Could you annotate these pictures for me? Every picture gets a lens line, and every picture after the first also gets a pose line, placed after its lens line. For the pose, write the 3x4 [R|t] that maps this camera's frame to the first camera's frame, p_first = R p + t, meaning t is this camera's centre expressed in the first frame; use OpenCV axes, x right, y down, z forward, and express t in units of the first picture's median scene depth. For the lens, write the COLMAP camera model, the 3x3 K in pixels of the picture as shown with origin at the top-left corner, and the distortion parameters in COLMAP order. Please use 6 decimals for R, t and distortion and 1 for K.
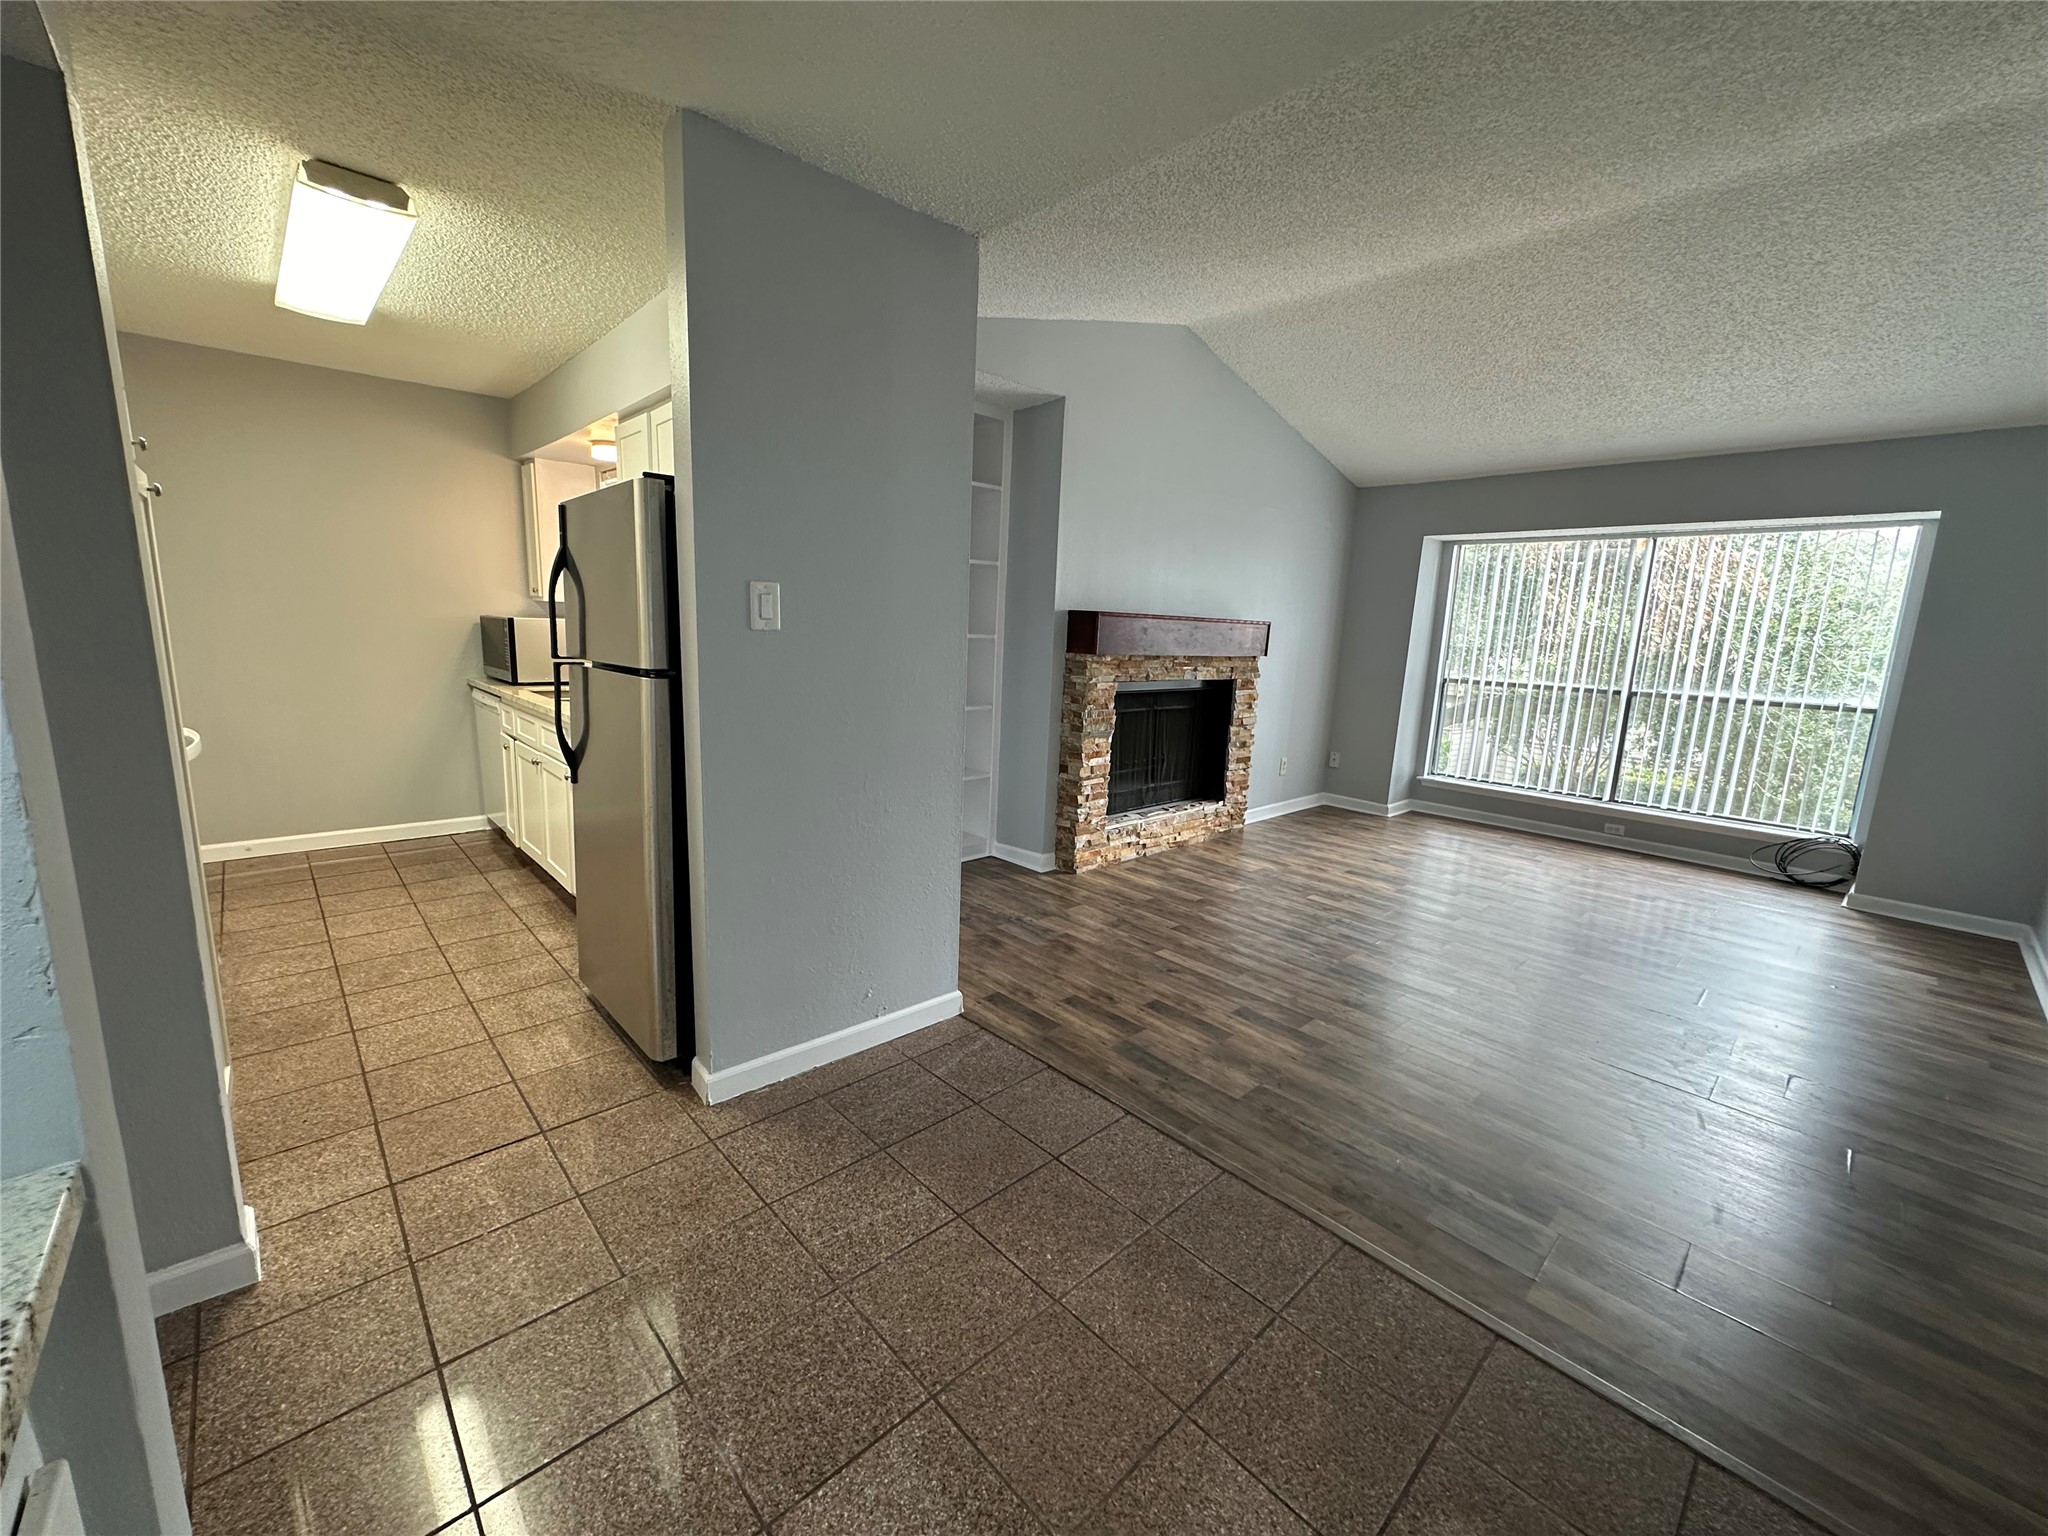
lens RADIAL K [[812.8, 0, 1022.3], [0, 812.8, 768.2], [0, 0, 1]] dist [-0.002980, 0.001056]
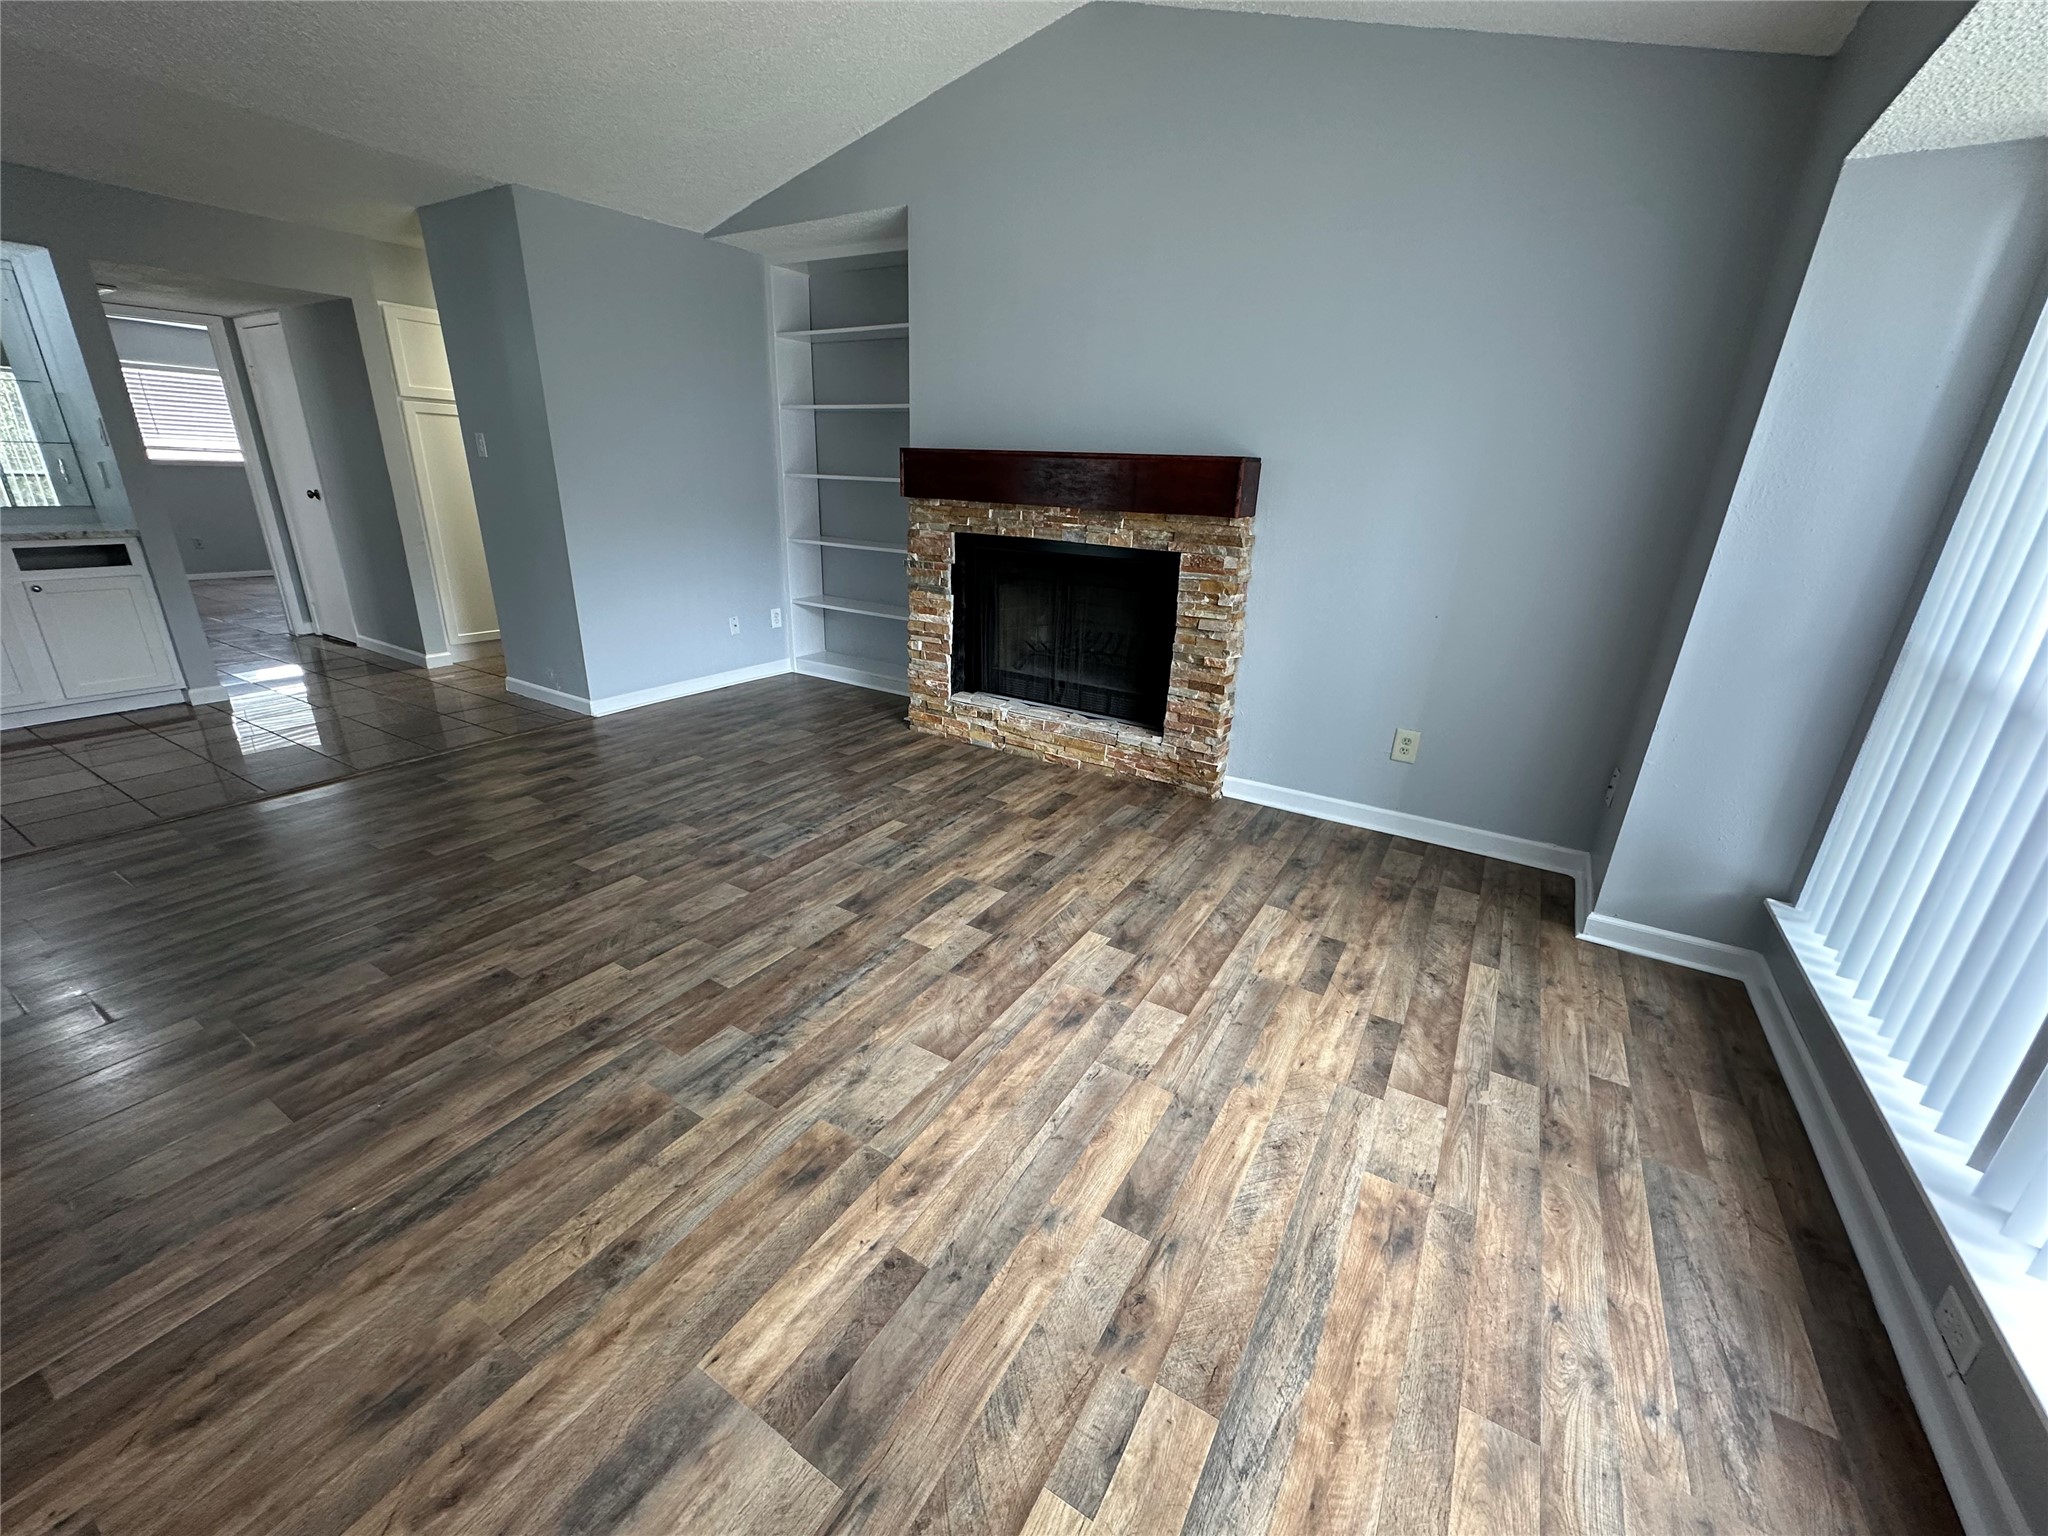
lens RADIAL K [[812.8, 0, 1019.5], [0, 812.8, 766.1], [0, 0, 1]] dist [-0.002980, 0.001056]
pose [[0.274685, 0.297501, -0.914353, 1.381794], [-0.195953, 0.948295, 0.249677, -0.135598], [0.941356, 0.110588, 0.318779, 1.111205]]
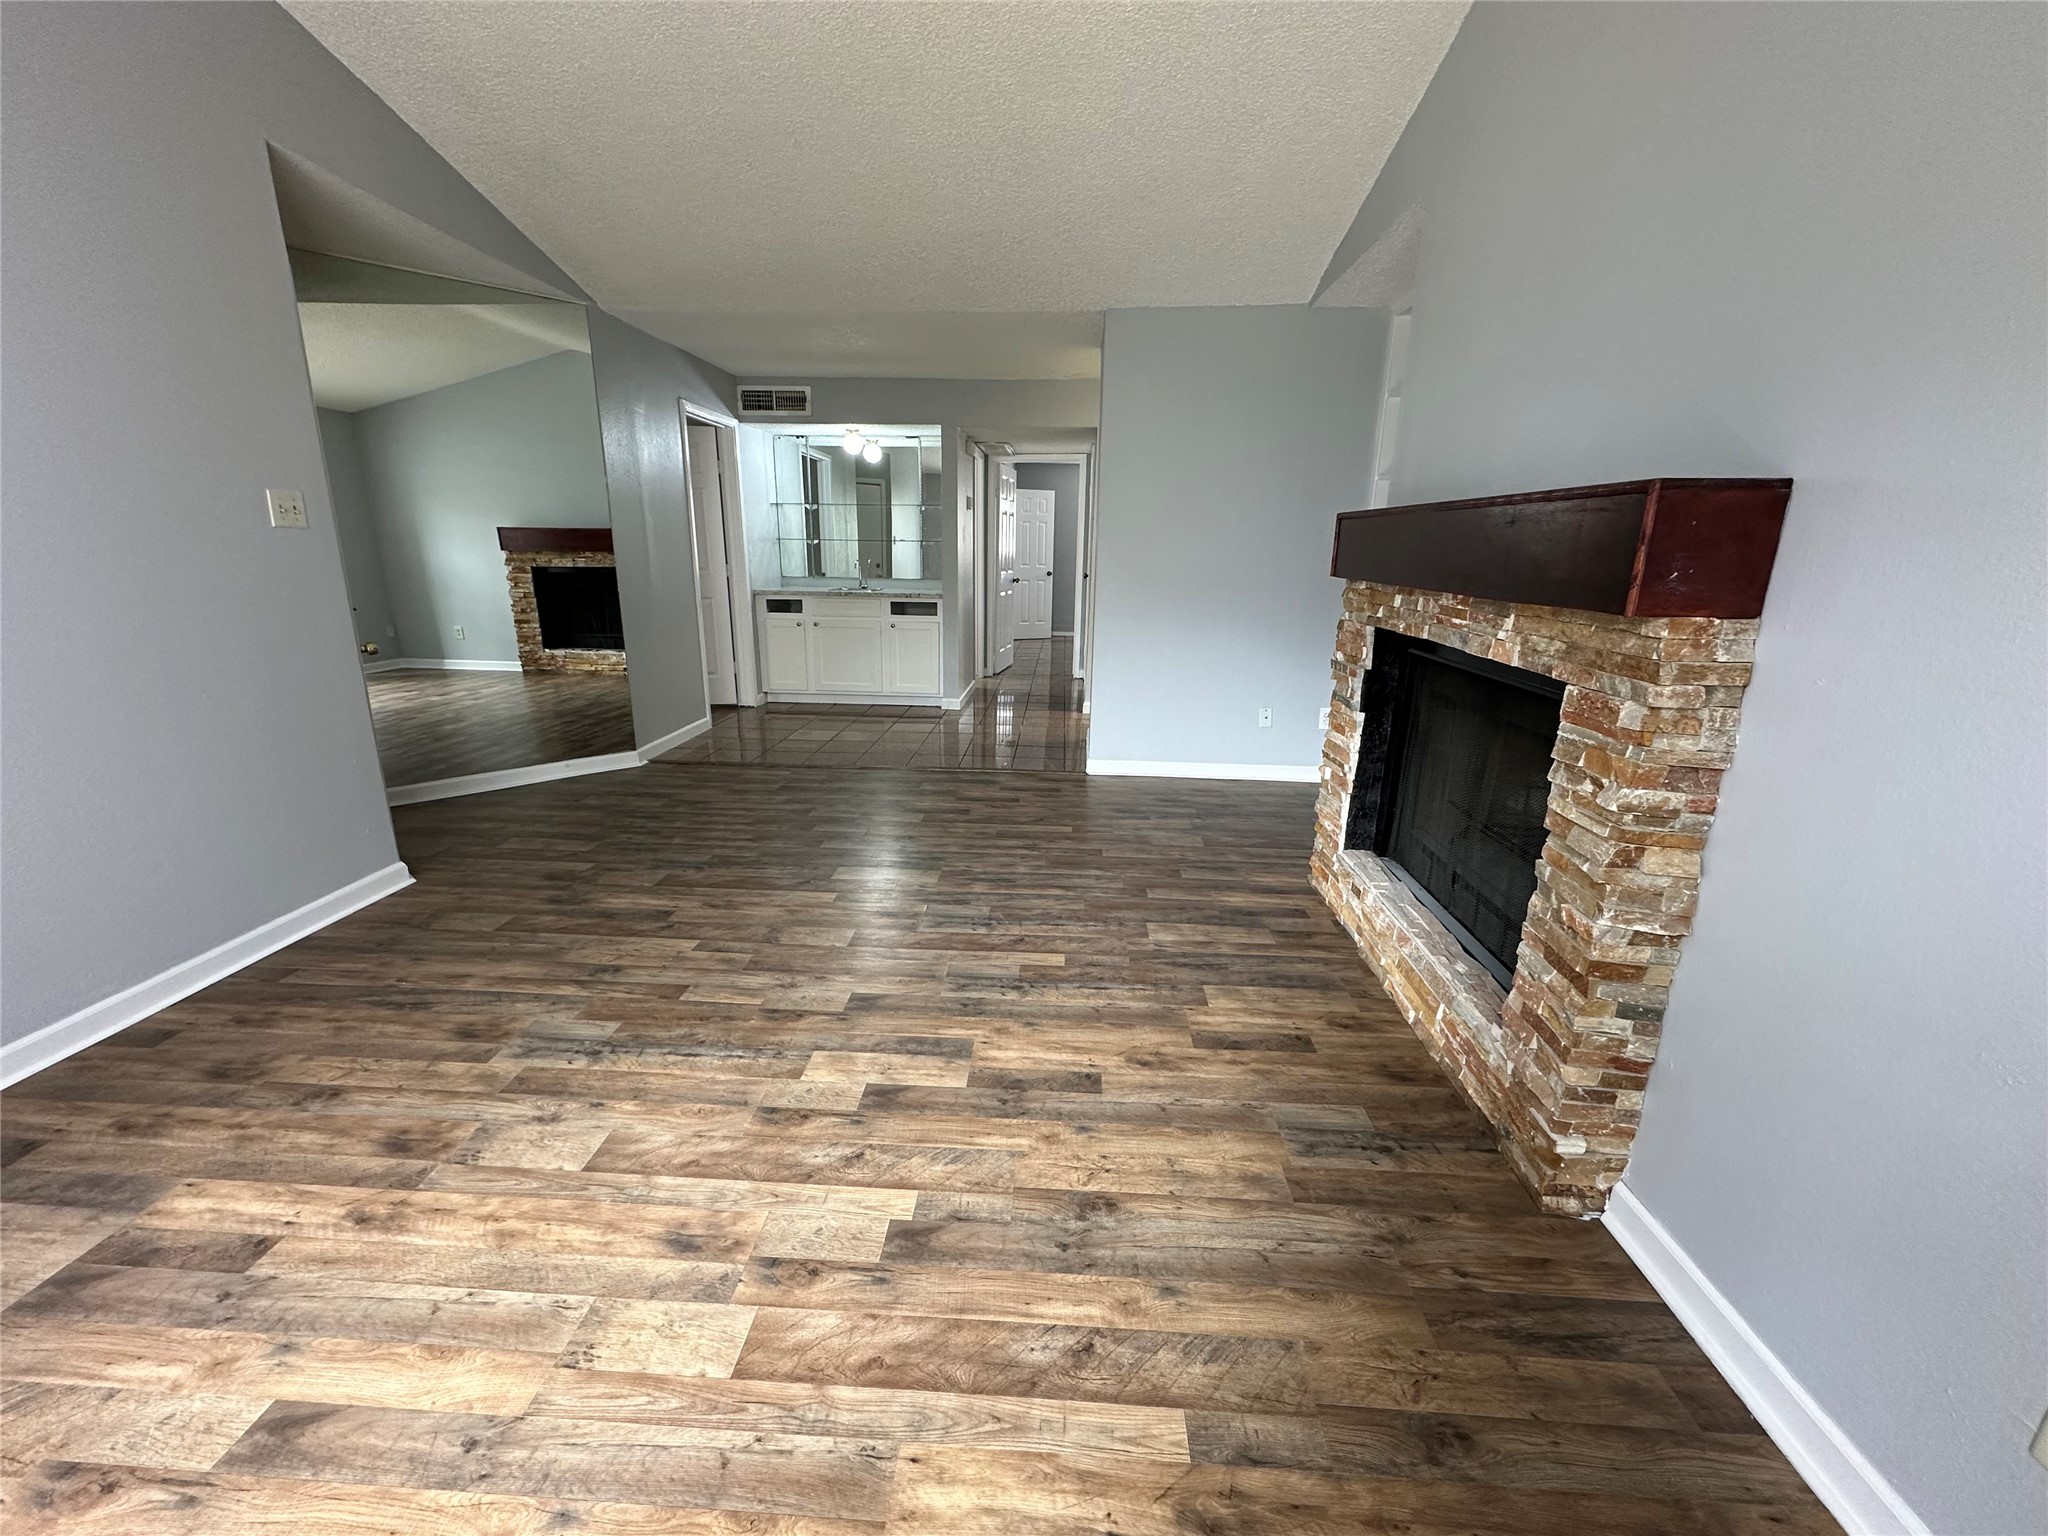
lens RADIAL K [[812.8, 0, 1027.5], [0, 812.8, 767.3], [0, 0, 1]] dist [-0.002980, 0.001056]
pose [[-0.713148, 0.134098, -0.688068, 1.010463], [-0.170965, 0.918625, 0.356228, -0.248881], [0.679846, 0.371679, -0.632190, 1.708040]]
